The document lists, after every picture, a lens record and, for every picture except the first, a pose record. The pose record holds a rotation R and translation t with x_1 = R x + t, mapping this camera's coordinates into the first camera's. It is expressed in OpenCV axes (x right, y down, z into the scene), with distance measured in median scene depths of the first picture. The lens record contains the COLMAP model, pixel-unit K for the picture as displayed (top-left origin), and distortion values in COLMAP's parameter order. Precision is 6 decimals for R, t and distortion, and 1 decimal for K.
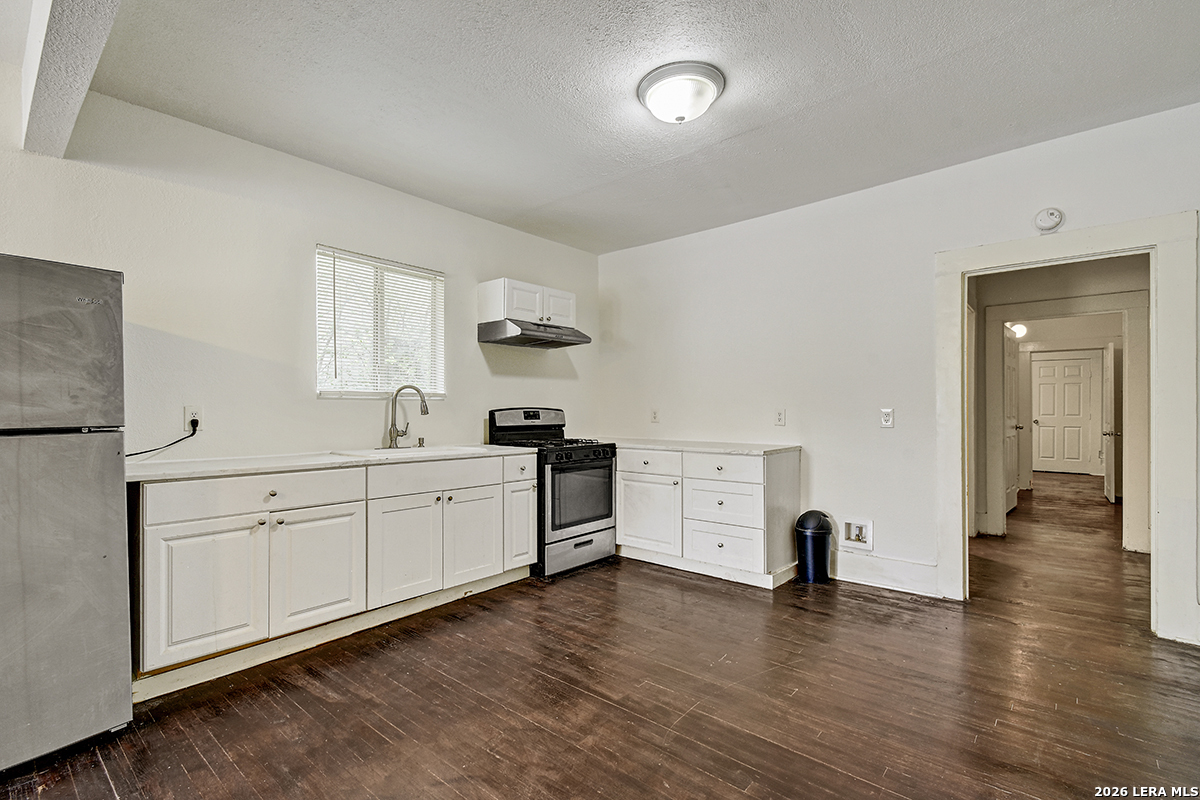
lens RADIAL K [[536.6, 0, 603.6], [0, 536.6, 408.2], [0, 0, 1]] dist [0.016175, -0.009176]
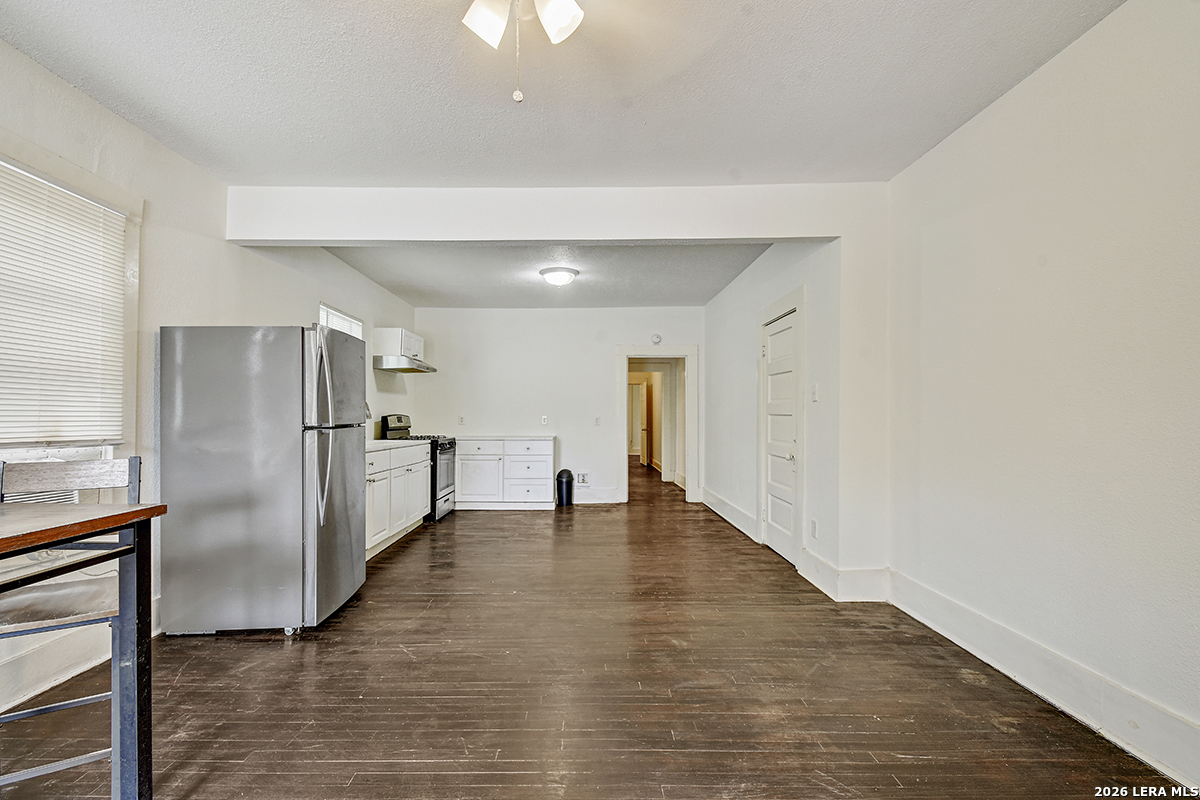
lens RADIAL K [[536.6, 0, 591.8], [0, 536.6, 409.2], [0, 0, 1]] dist [0.016175, -0.009176]
pose [[0.738154, 0.014653, 0.674473, -0.881407], [-0.006106, 0.999868, -0.015040, 0.004719], [-0.674604, 0.006983, 0.738146, -0.509993]]
